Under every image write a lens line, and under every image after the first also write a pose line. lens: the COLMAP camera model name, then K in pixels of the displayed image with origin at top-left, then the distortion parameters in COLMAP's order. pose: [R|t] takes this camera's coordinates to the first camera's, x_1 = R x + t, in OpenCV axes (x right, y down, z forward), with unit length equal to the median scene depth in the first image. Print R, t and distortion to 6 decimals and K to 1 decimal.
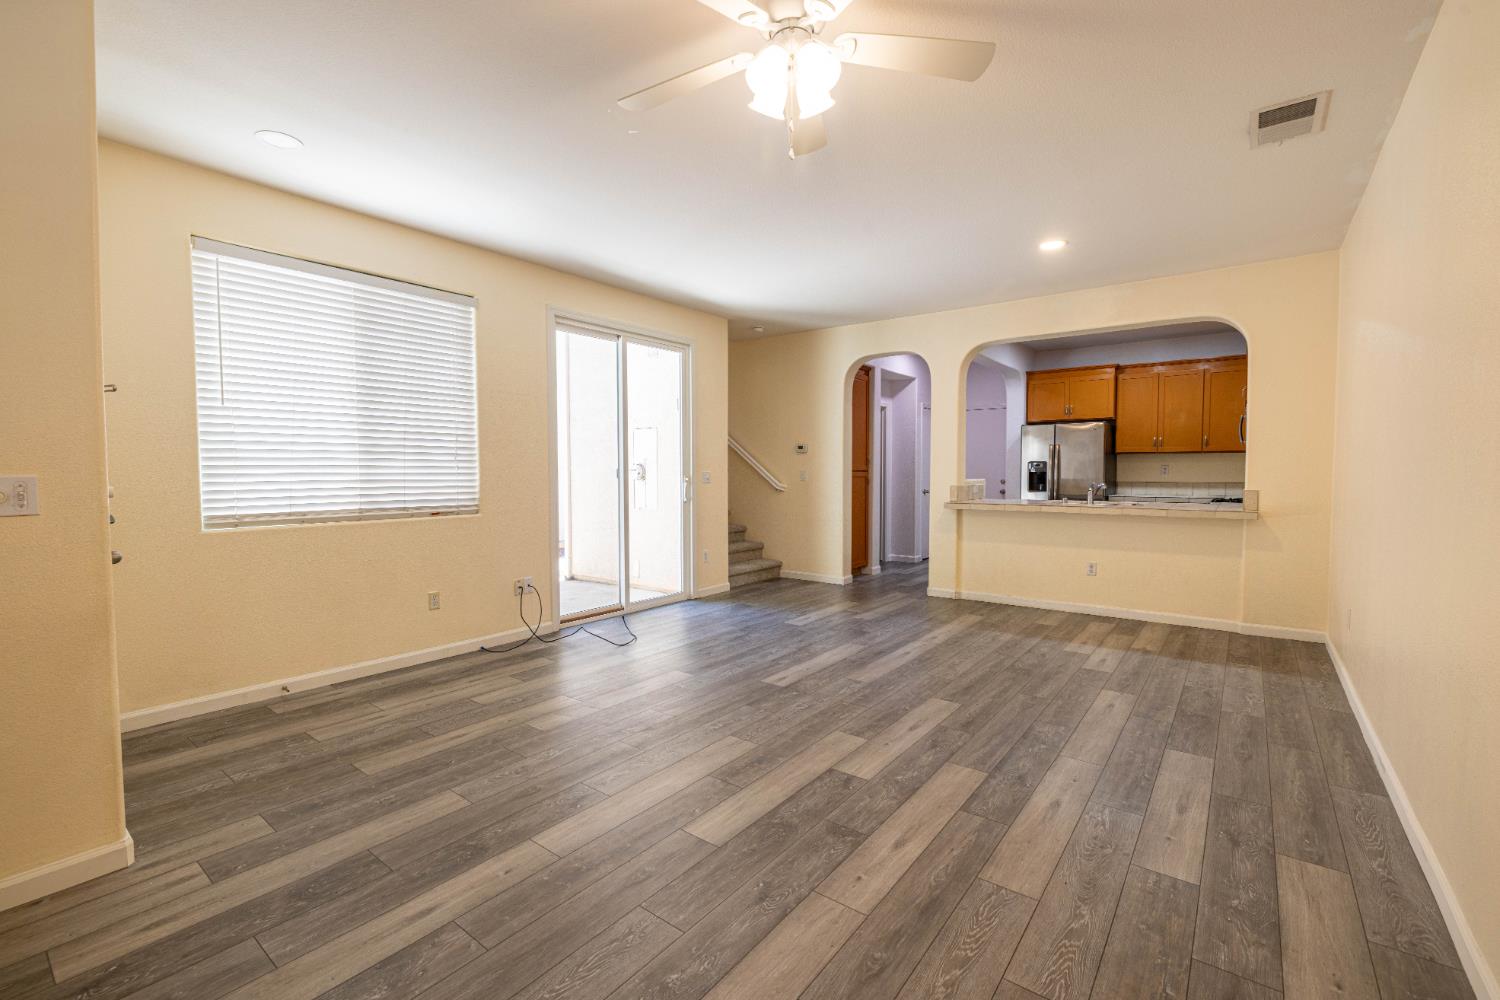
lens RADIAL K [[644.6, 0, 750.0], [0, 644.6, 496.2], [0, 0, 1]] dist [-0.000164, 0.000034]
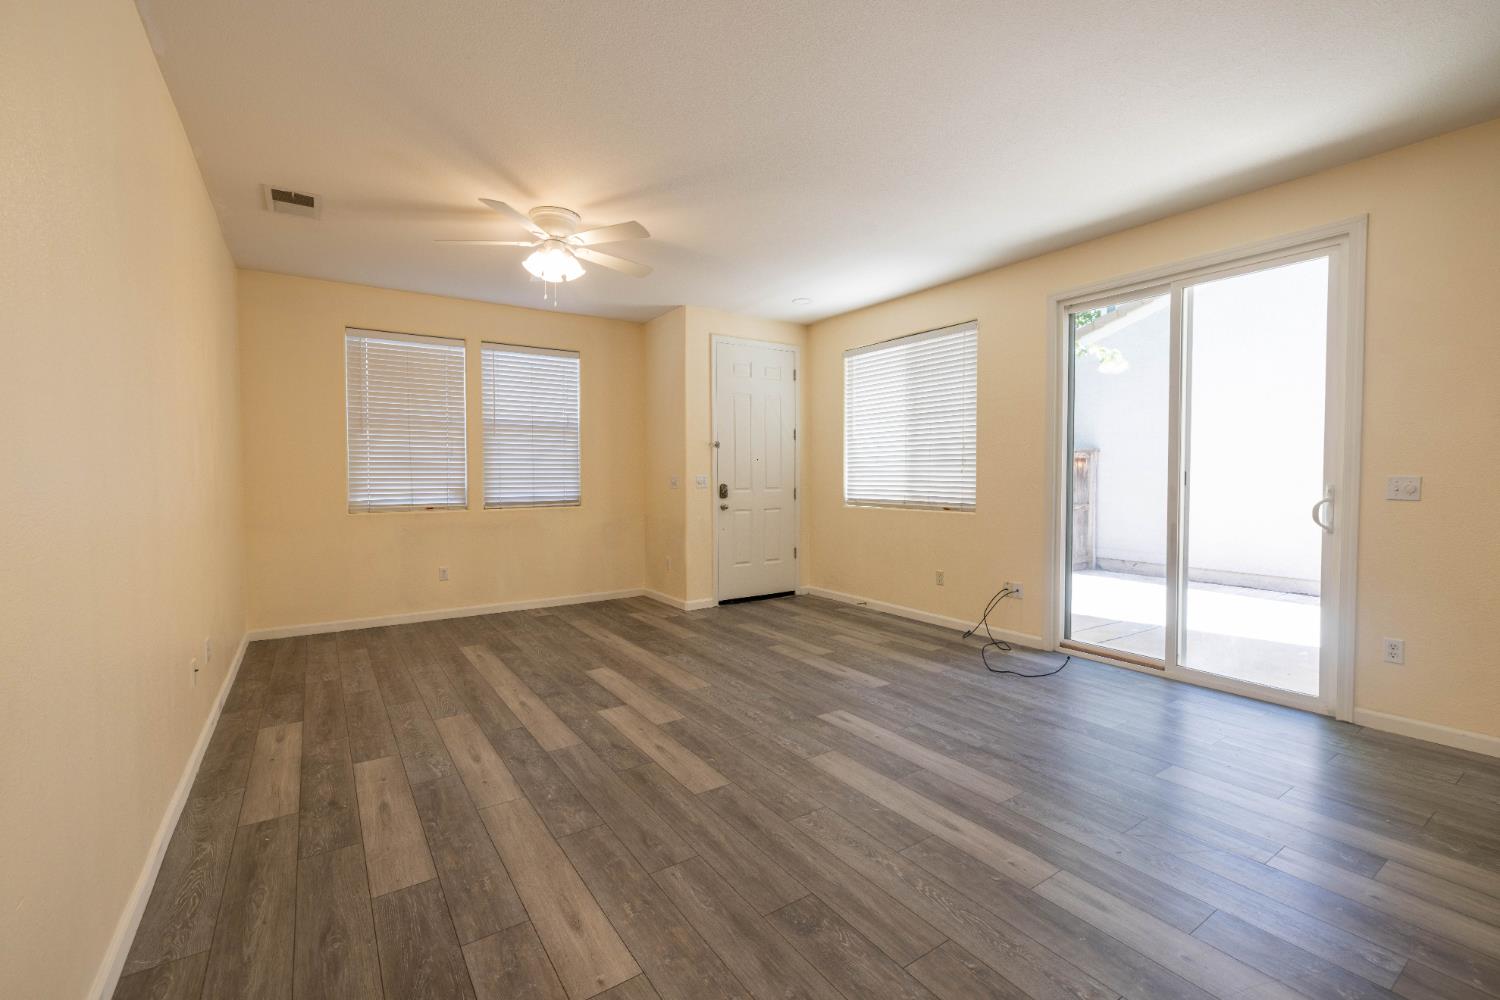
lens RADIAL K [[644.6, 0, 750.0], [0, 644.6, 496.2], [0, 0, 1]] dist [-0.000164, 0.000034]
pose [[-0.311592, 0.034143, -0.949602, 1.060795], [-0.035838, 0.998221, 0.047650, -0.055808], [0.949540, 0.048879, -0.309814, 1.355912]]
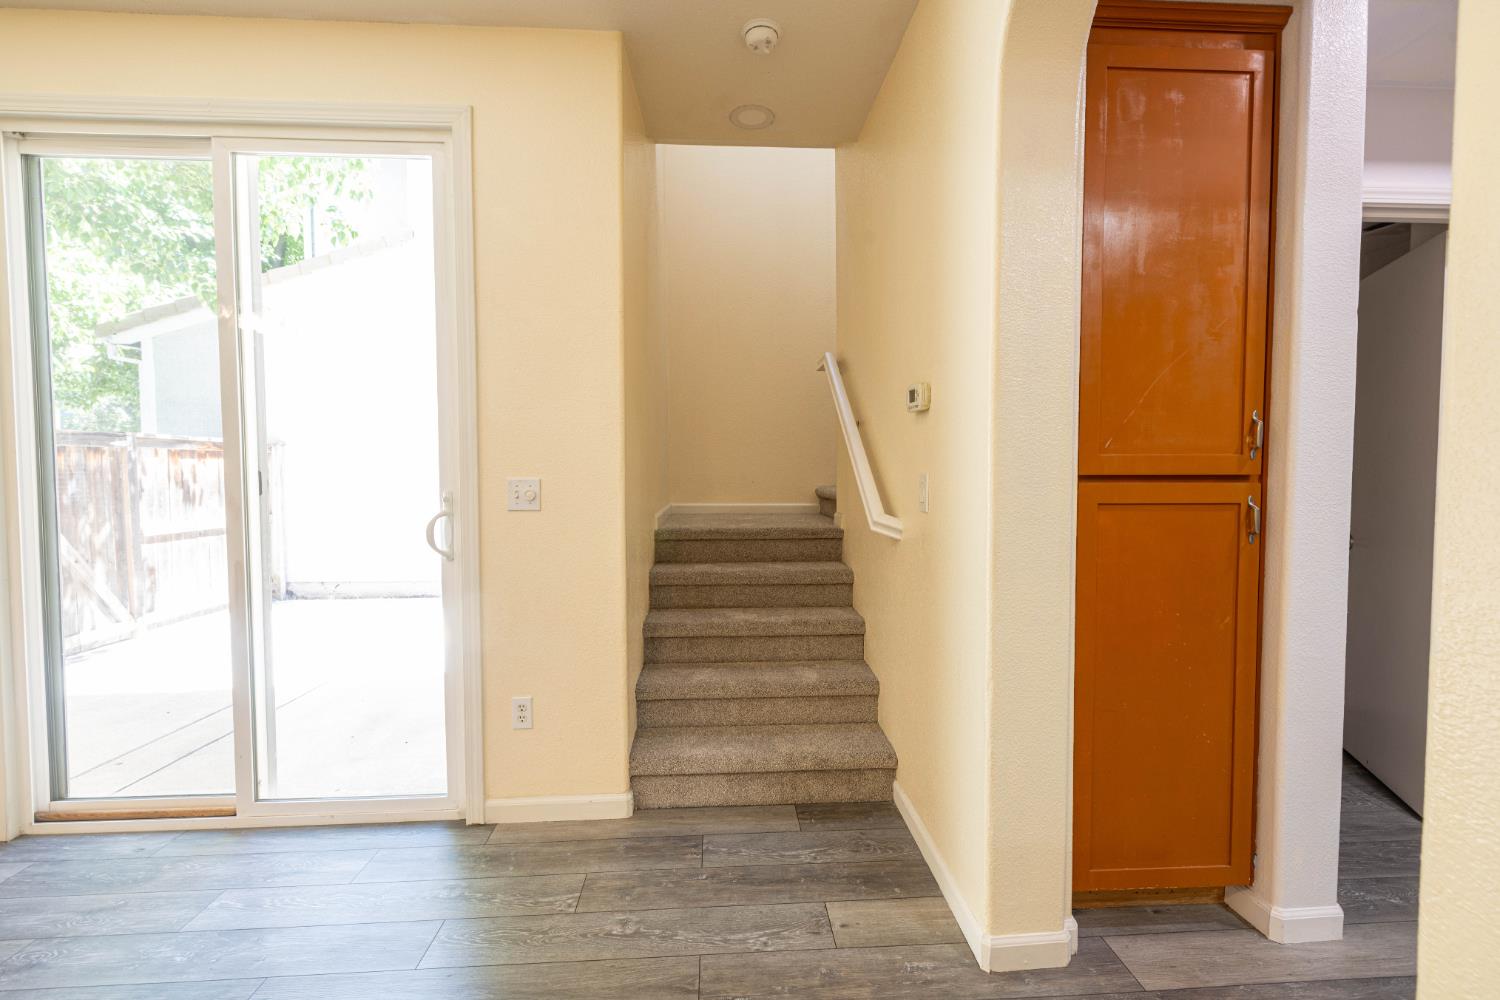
lens RADIAL K [[644.6, 0, 750.0], [0, 644.6, 496.2], [0, 0, 1]] dist [-0.000164, 0.000034]
pose [[0.655461, 0.027450, -0.754730, 0.558353], [-0.028867, 0.999520, 0.011282, -0.070084], [0.754677, 0.014392, 0.655938, 1.697170]]
